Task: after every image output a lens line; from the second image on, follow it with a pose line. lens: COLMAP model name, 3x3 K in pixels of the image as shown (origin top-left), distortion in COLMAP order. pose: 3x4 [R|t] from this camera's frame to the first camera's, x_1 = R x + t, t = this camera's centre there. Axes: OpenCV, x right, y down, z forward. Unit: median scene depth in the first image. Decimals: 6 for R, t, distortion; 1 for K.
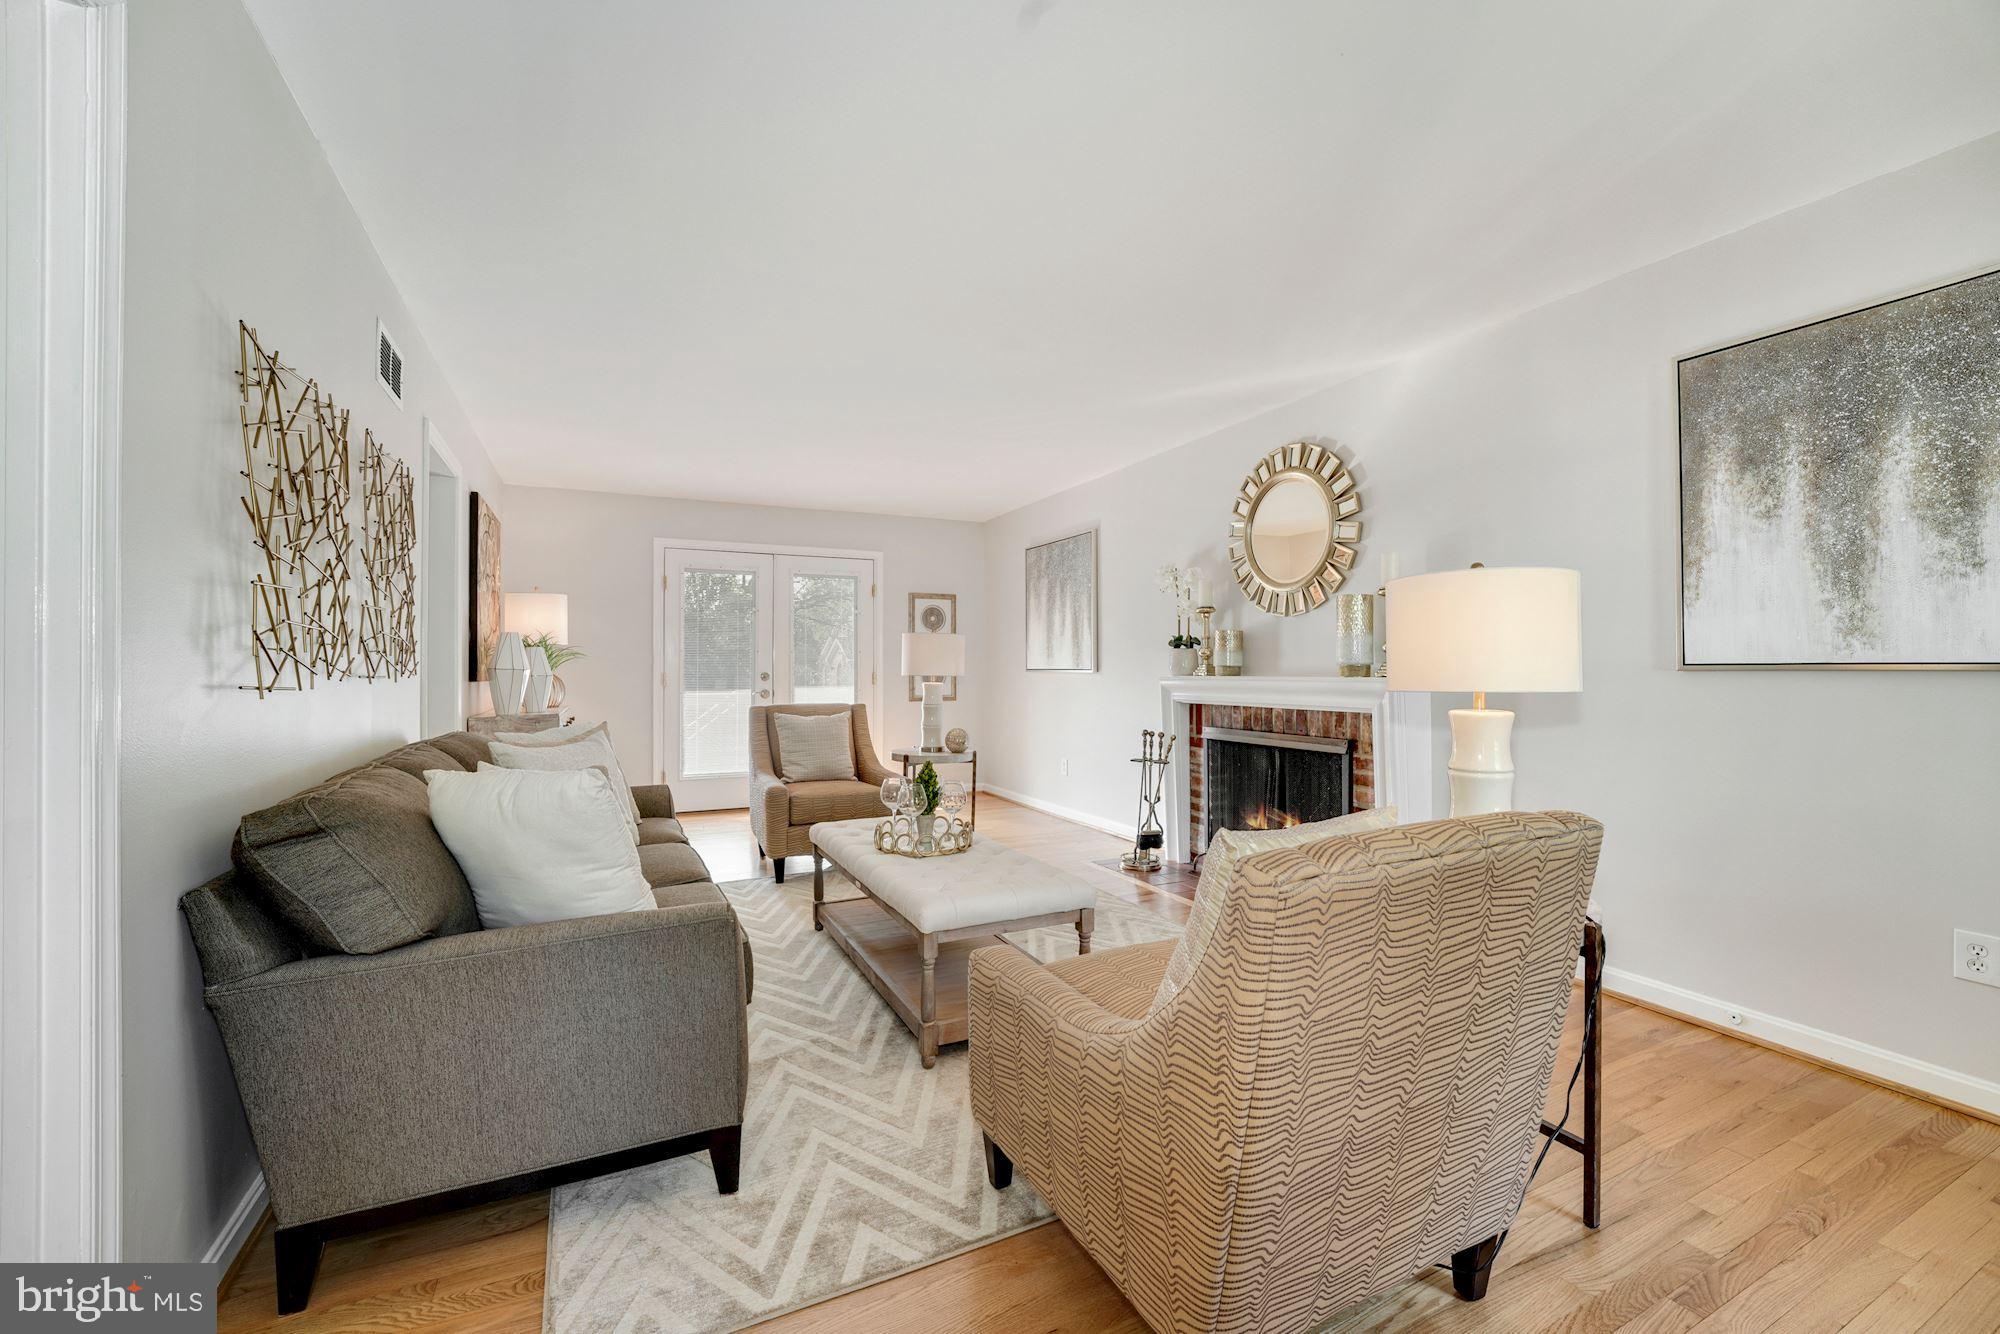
lens RADIAL K [[818.3, 0, 1004.3], [0, 818.3, 662.9], [0, 0, 1]] dist [-0.024964, 0.004712]
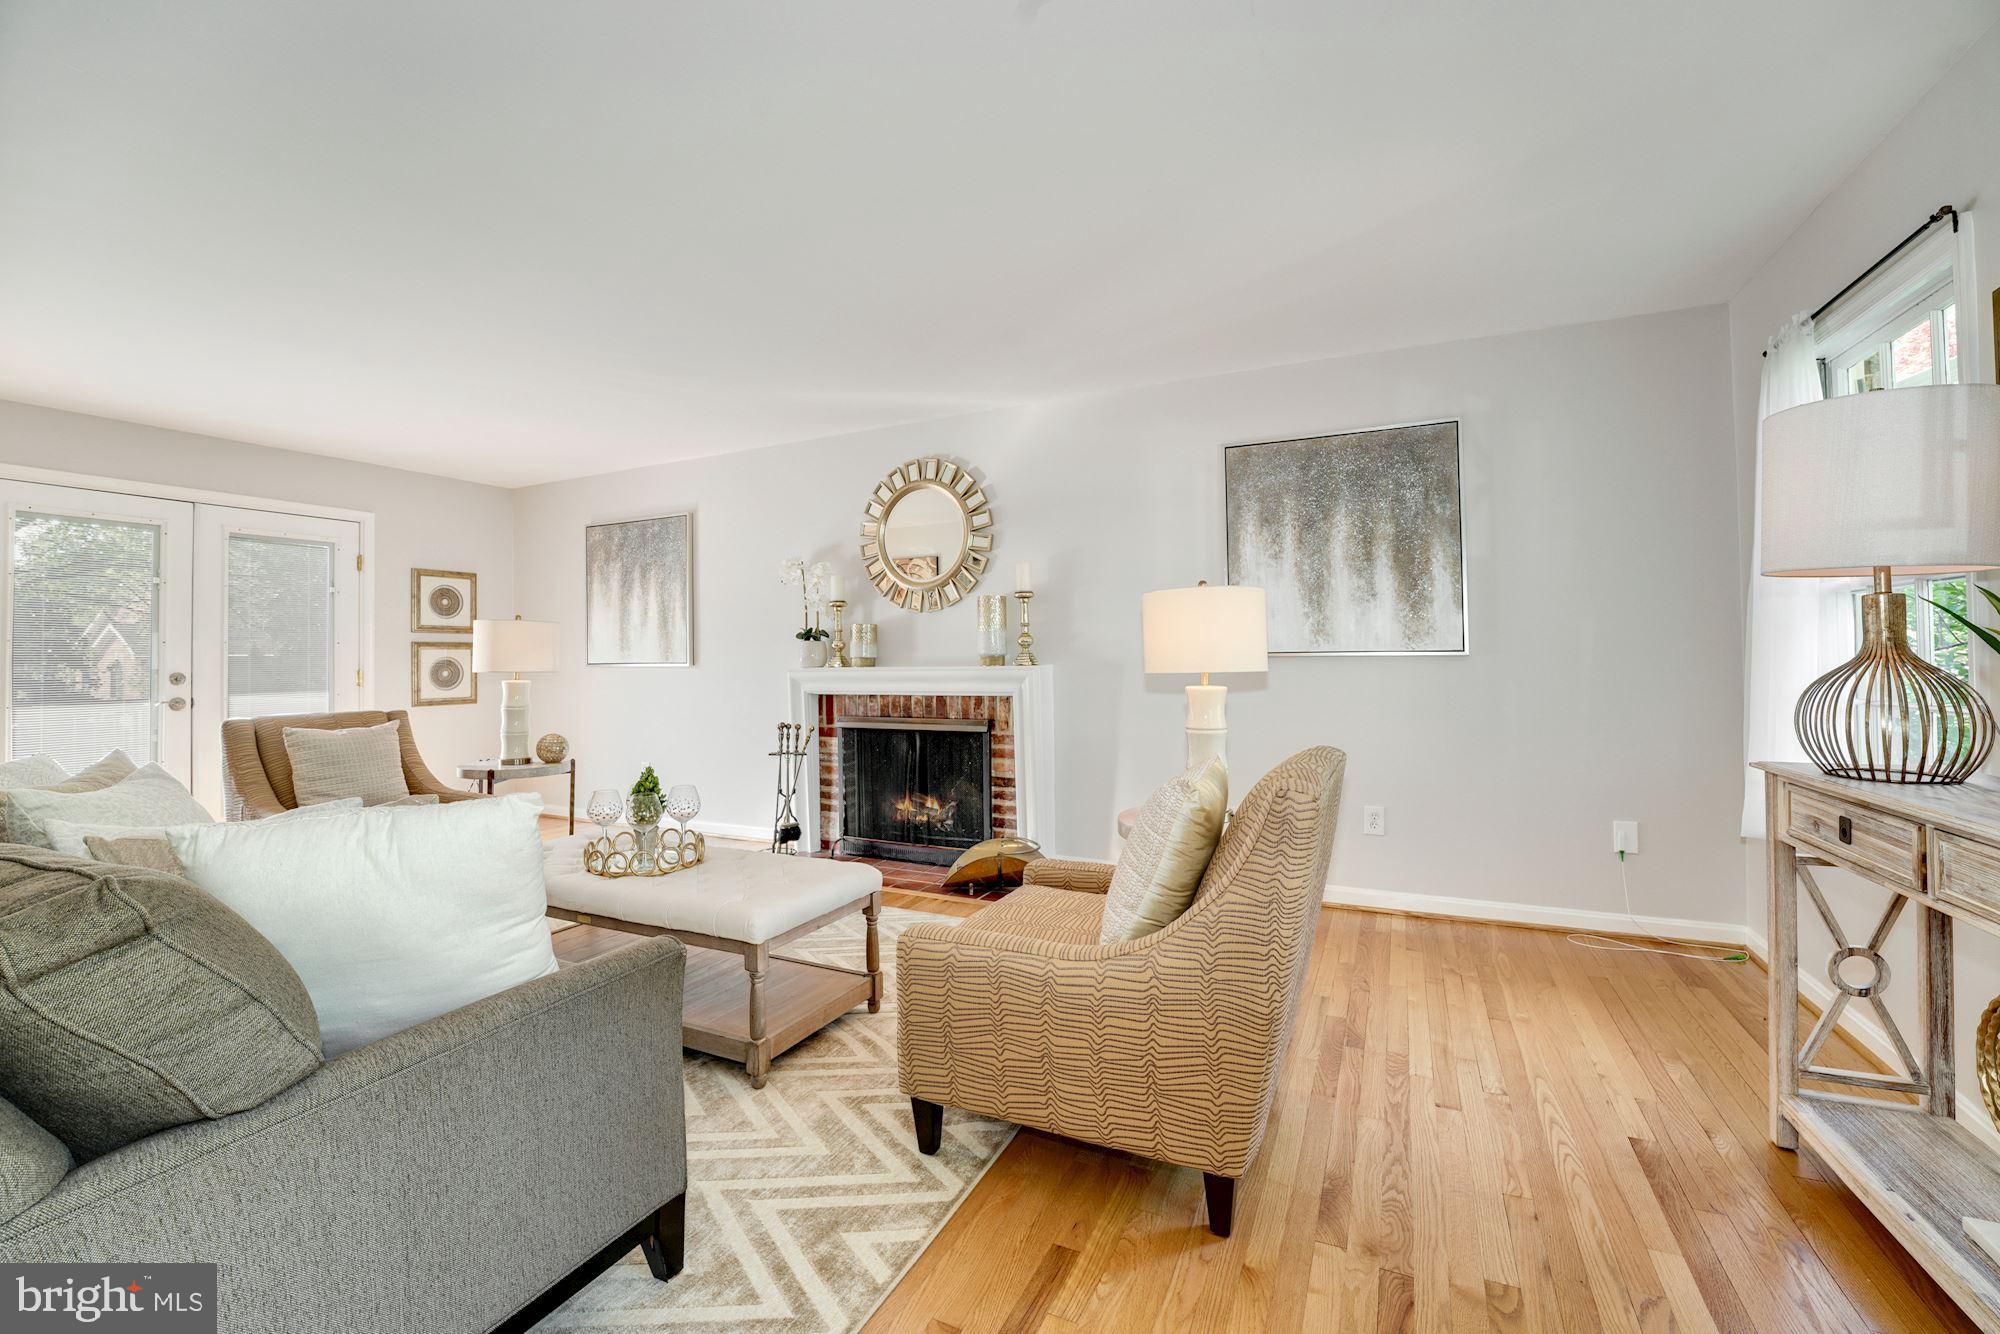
lens RADIAL K [[818.3, 0, 1038.5], [0, 818.3, 645.8], [0, 0, 1]] dist [-0.024964, 0.004712]
pose [[0.777140, 0.001820, 0.629325, -0.233746], [0.006211, 0.999925, -0.010562, 0.001076], [-0.629297, 0.012117, 0.777071, 0.037211]]
